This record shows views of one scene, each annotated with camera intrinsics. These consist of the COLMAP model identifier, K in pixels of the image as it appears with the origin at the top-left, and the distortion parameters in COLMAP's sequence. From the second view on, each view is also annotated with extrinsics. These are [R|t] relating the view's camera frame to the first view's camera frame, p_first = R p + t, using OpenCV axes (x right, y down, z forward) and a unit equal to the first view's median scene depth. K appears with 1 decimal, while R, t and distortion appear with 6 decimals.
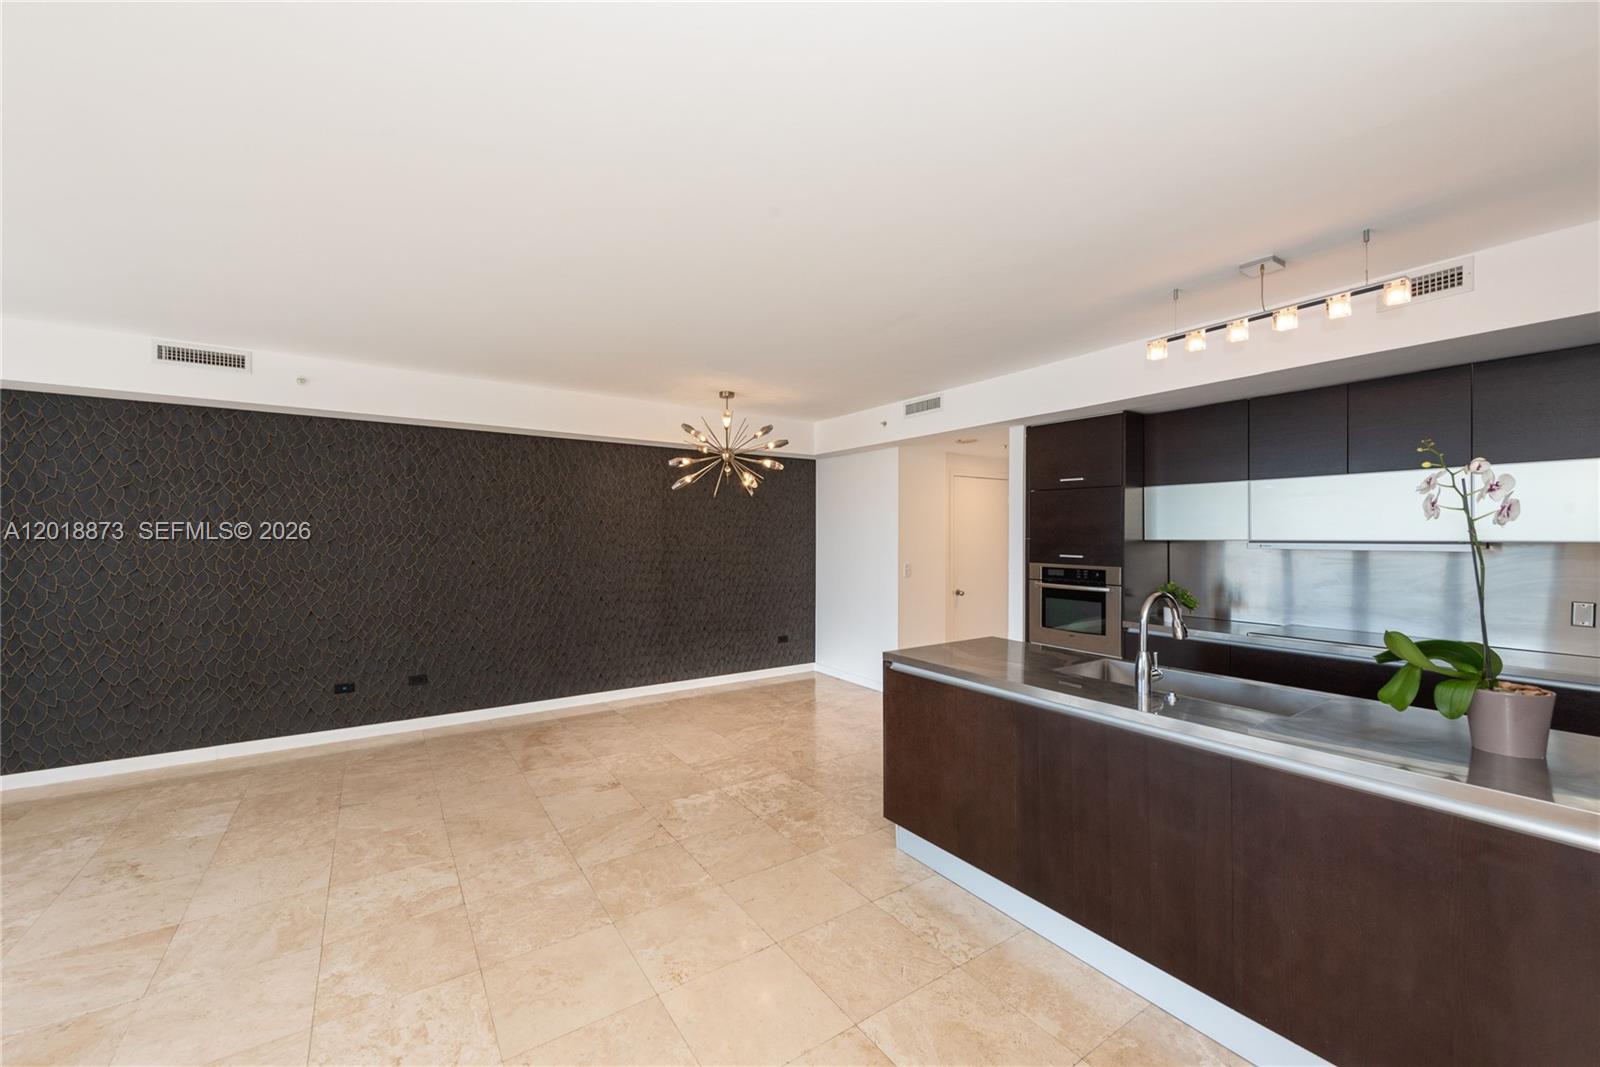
lens RADIAL K [[625.7, 0, 797.1], [0, 625.7, 534.1], [0, 0, 1]] dist [0.017559, -0.005177]
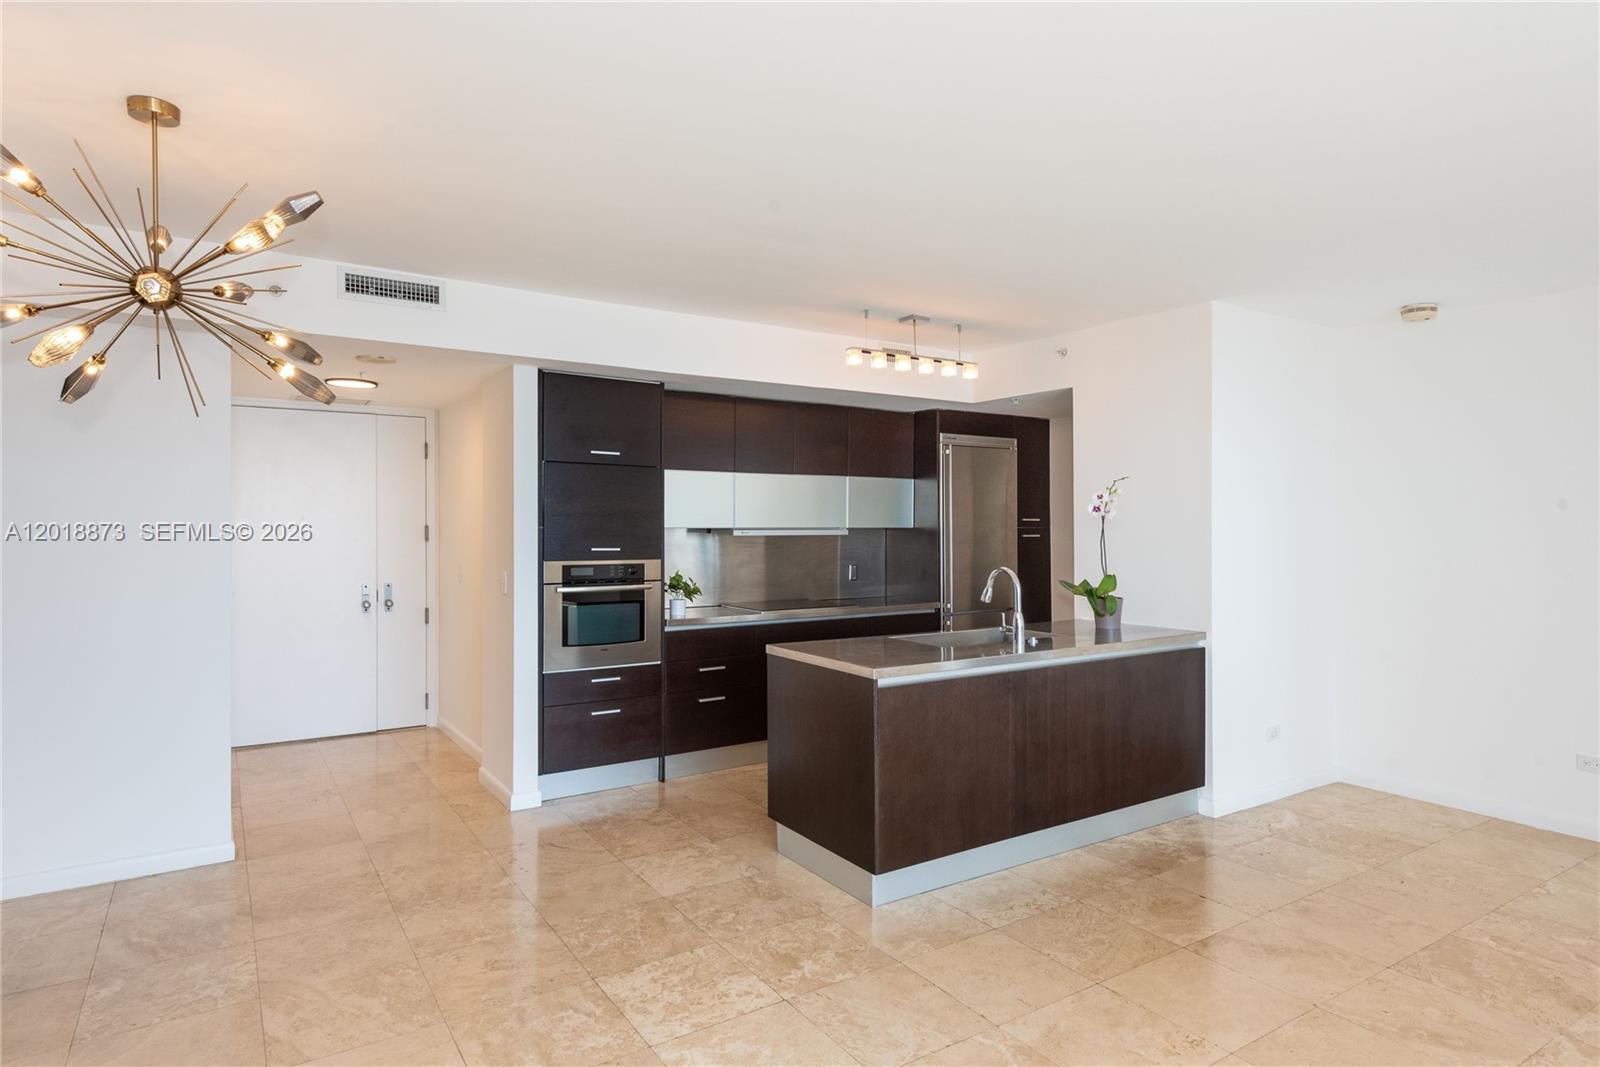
lens RADIAL K [[895.8, 0, 798.2], [0, 895.8, 521.4], [0, 0, 1]] dist [0.015090, -0.000633]
pose [[0.014898, -0.002327, 0.999886, -0.758963], [-0.005103, 0.999984, 0.002403, -0.004720], [-0.999876, -0.005138, 0.014886, 0.811857]]
